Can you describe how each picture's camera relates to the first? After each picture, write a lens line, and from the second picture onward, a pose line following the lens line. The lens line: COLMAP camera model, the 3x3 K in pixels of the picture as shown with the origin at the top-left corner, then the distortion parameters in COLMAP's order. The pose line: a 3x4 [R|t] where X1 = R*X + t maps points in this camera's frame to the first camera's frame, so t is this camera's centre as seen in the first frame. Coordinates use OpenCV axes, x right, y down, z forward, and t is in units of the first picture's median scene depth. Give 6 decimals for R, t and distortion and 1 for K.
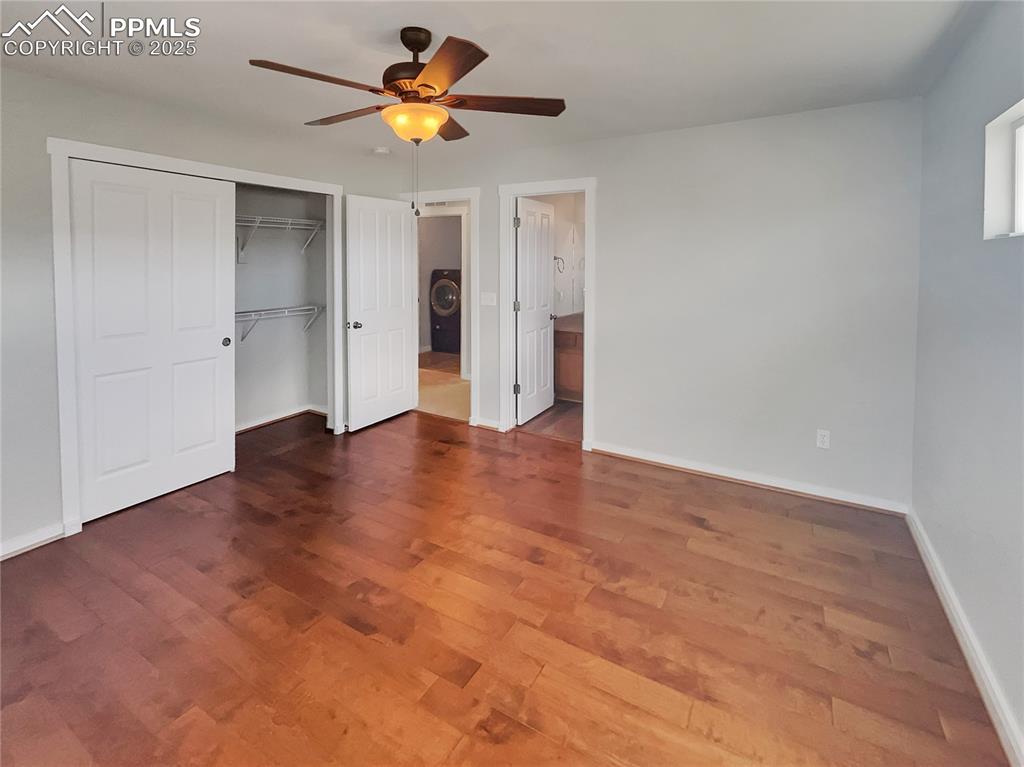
lens RADIAL K [[453.4, 0, 512.0], [0, 453.4, 383.5], [0, 0, 1]] dist [-0.041884, 0.000008]
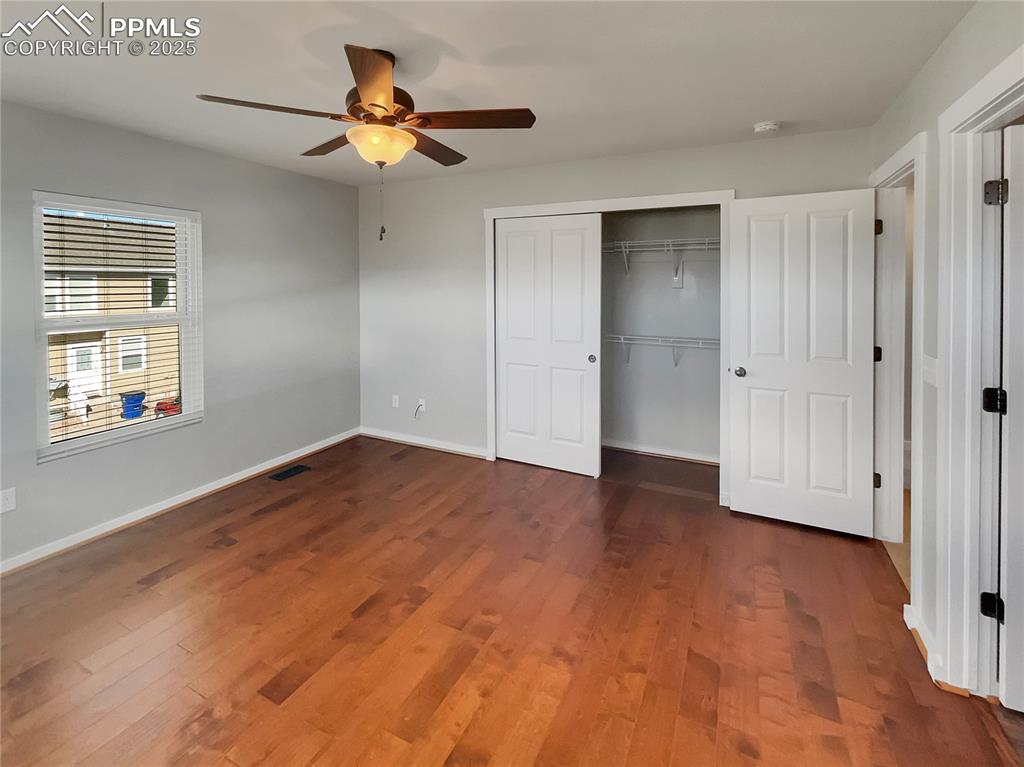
lens RADIAL K [[475.9, 0, 508.6], [0, 475.9, 357.7], [0, 0, 1]] dist [0.000017, 0.000052]
pose [[0.059497, 0.147167, -0.987321, 0.591847], [-0.256948, 0.958003, 0.127313, -0.229361], [0.964592, 0.246115, 0.094812, 0.831196]]
